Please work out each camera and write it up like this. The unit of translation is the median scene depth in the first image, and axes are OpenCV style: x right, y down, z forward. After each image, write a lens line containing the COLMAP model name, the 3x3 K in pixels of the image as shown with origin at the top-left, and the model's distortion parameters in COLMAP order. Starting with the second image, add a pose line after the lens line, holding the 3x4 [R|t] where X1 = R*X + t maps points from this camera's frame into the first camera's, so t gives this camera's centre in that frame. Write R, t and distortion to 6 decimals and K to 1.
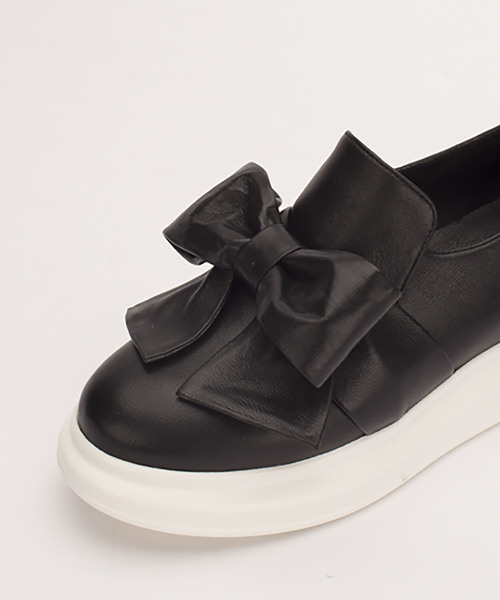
lens RADIAL K [[1900.5, 0, 249.3], [0, 1900.5, 300.0], [0, 0, 1]] dist [-0.484516, 0.000000]
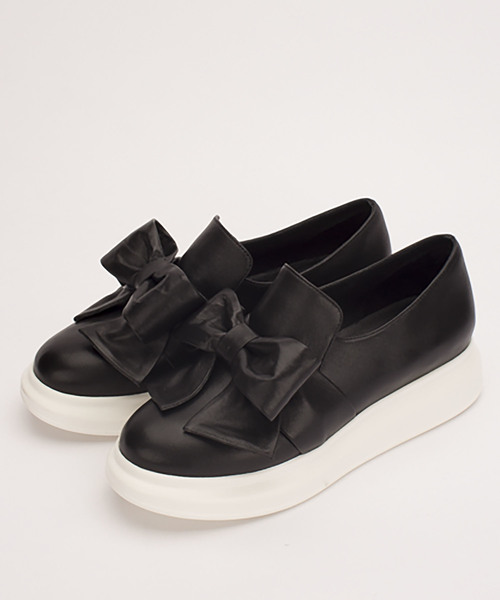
lens RADIAL K [[1900.5, 0, 250.3], [0, 1900.5, 299.9], [0, 0, 1]] dist [-0.484516, 0.000000]
pose [[0.998893, -0.019132, 0.042983, -0.048139], [0.023728, 0.993748, -0.109098, 0.116785], [-0.040627, 0.109997, 0.993101, -0.599369]]
